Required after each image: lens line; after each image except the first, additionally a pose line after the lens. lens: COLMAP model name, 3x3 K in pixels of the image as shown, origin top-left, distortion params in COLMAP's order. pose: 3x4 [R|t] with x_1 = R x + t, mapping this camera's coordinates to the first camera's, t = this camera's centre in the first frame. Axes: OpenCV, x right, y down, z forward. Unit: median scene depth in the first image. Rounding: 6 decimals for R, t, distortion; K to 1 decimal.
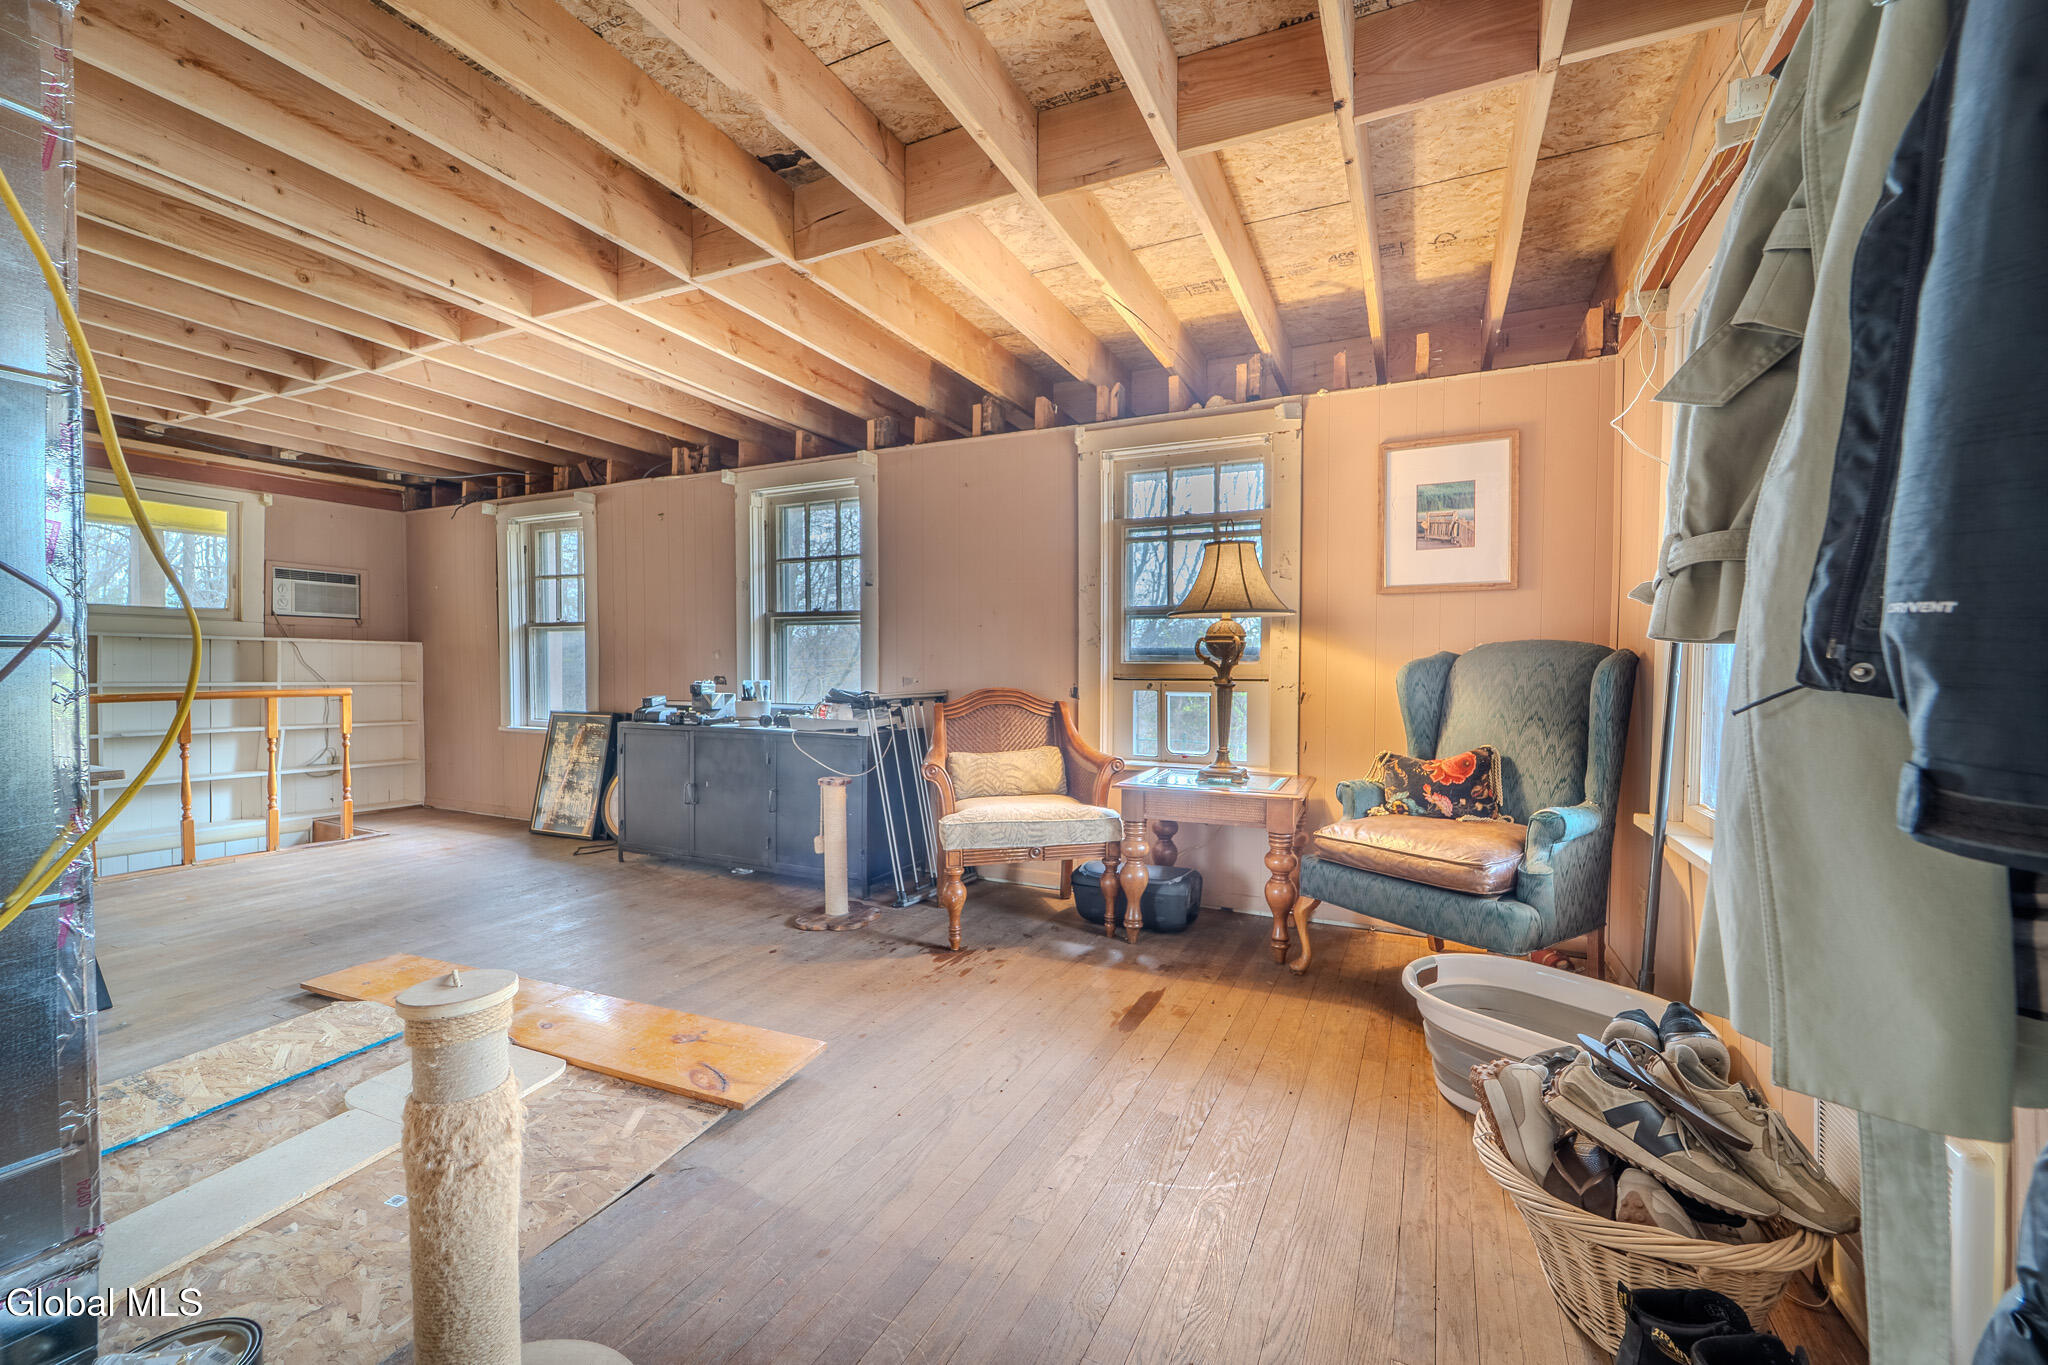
lens RADIAL K [[836.1, 0, 1018.8], [0, 836.1, 685.8], [0, 0, 1]] dist [0.000140, -0.000169]
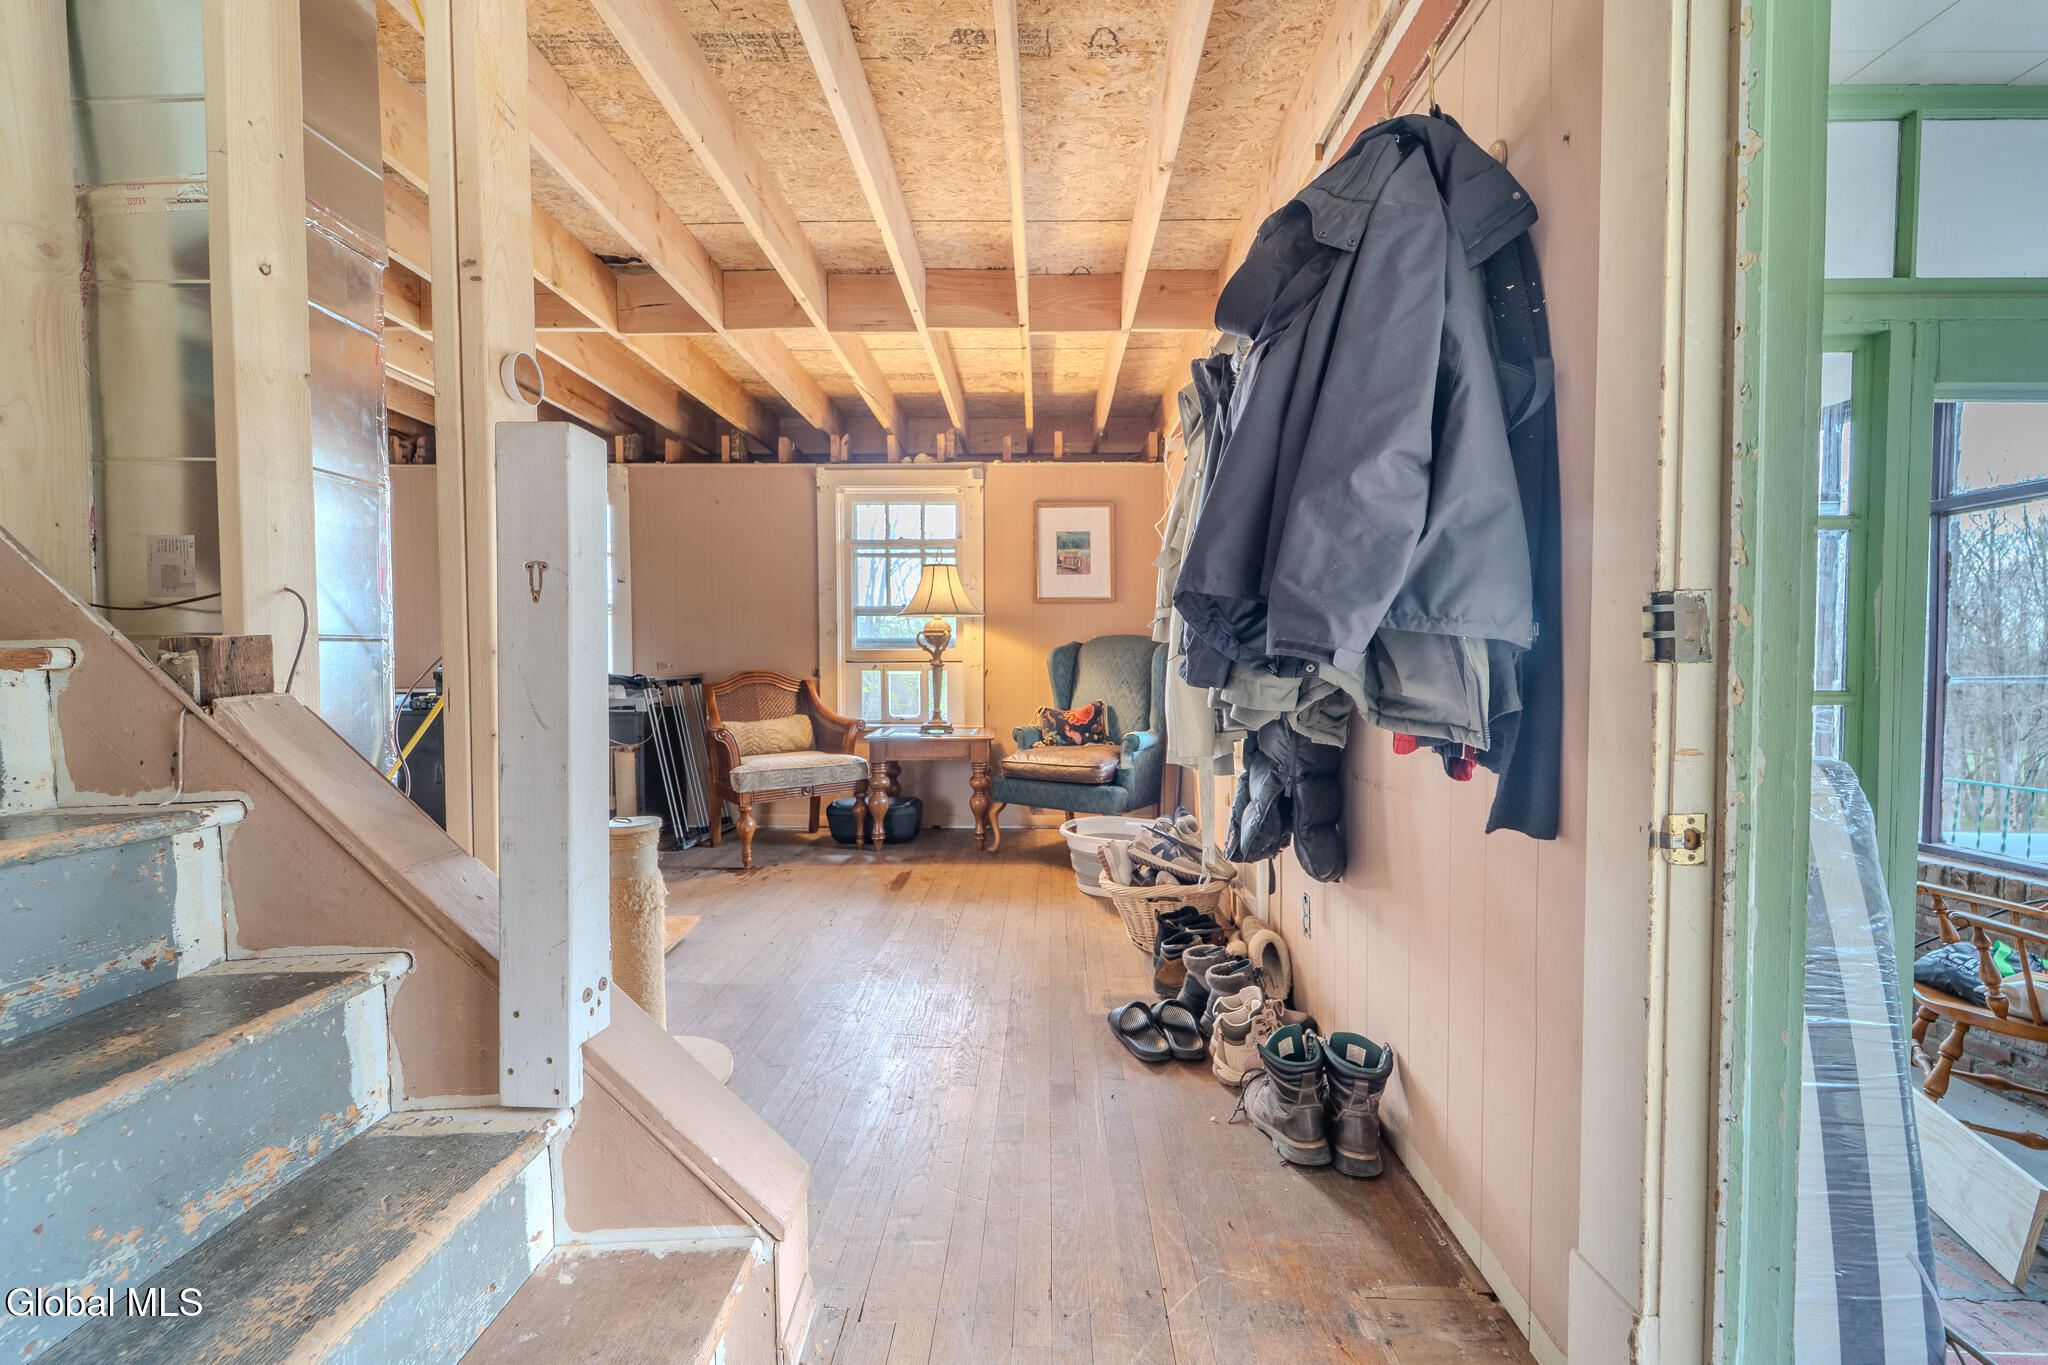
lens RADIAL K [[836.1, 0, 1018.8], [0, 836.1, 685.8], [0, 0, 1]] dist [0.000140, -0.000169]
pose [[0.911999, -0.020614, 0.409675, -0.213528], [0.014109, 0.999722, 0.018897, 0.009899], [-0.409950, -0.011454, 0.912036, -0.359214]]
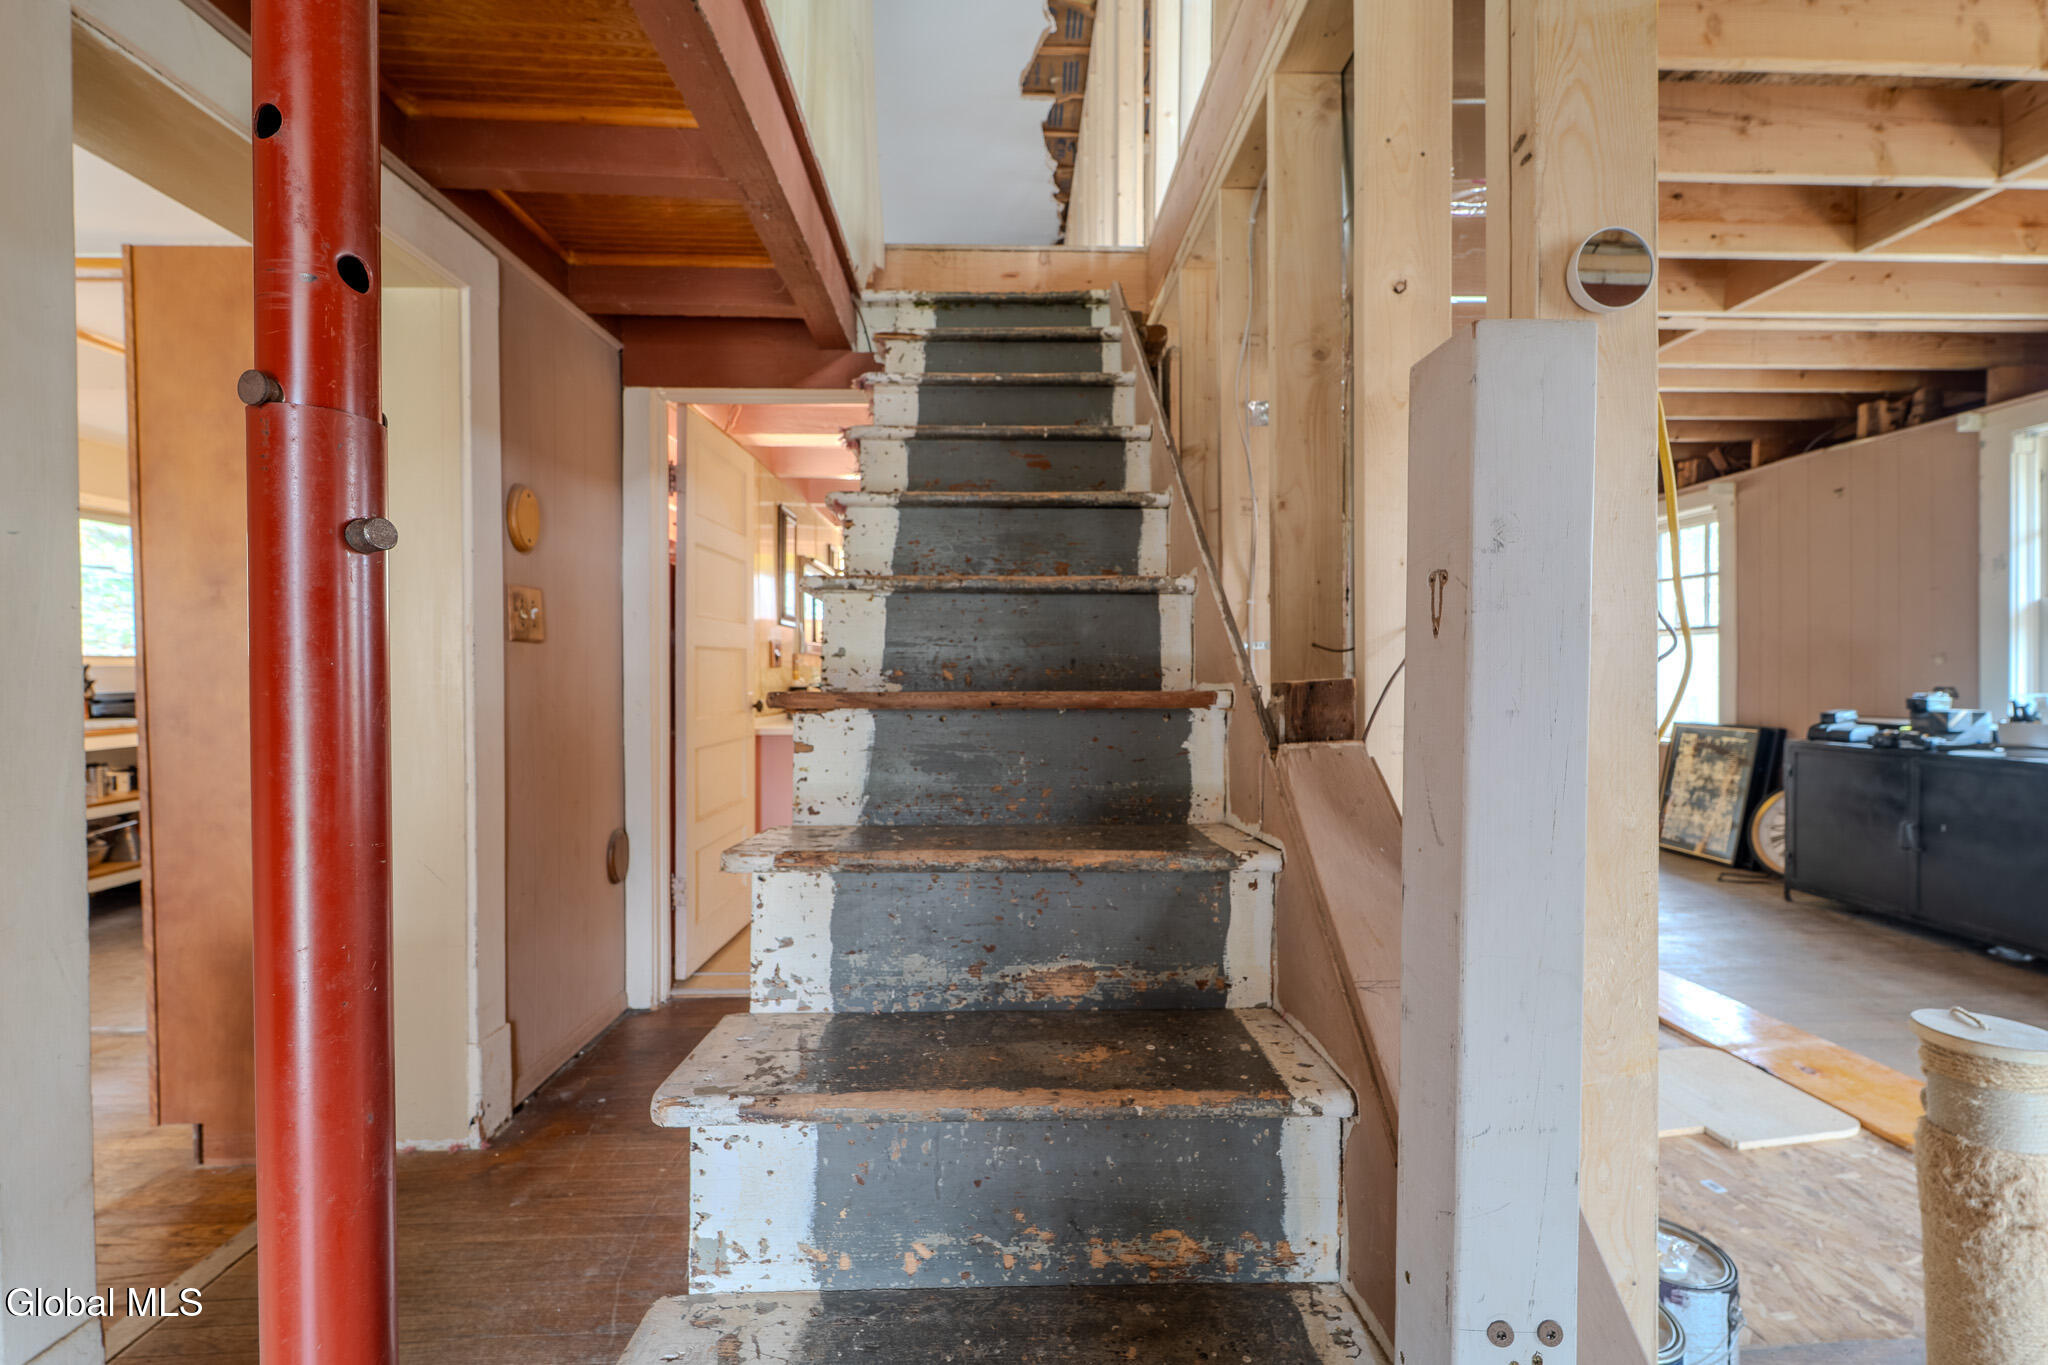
lens RADIAL K [[823.2, 0, 1024.8], [0, 823.2, 683.8], [0, 0, 1]] dist [0.010550, -0.003172]
pose [[0.459350, 0.005353, -0.888239, -0.110387], [-0.010872, 0.999941, 0.000404, -0.008574], [0.888189, 0.009472, 0.459381, -0.141943]]
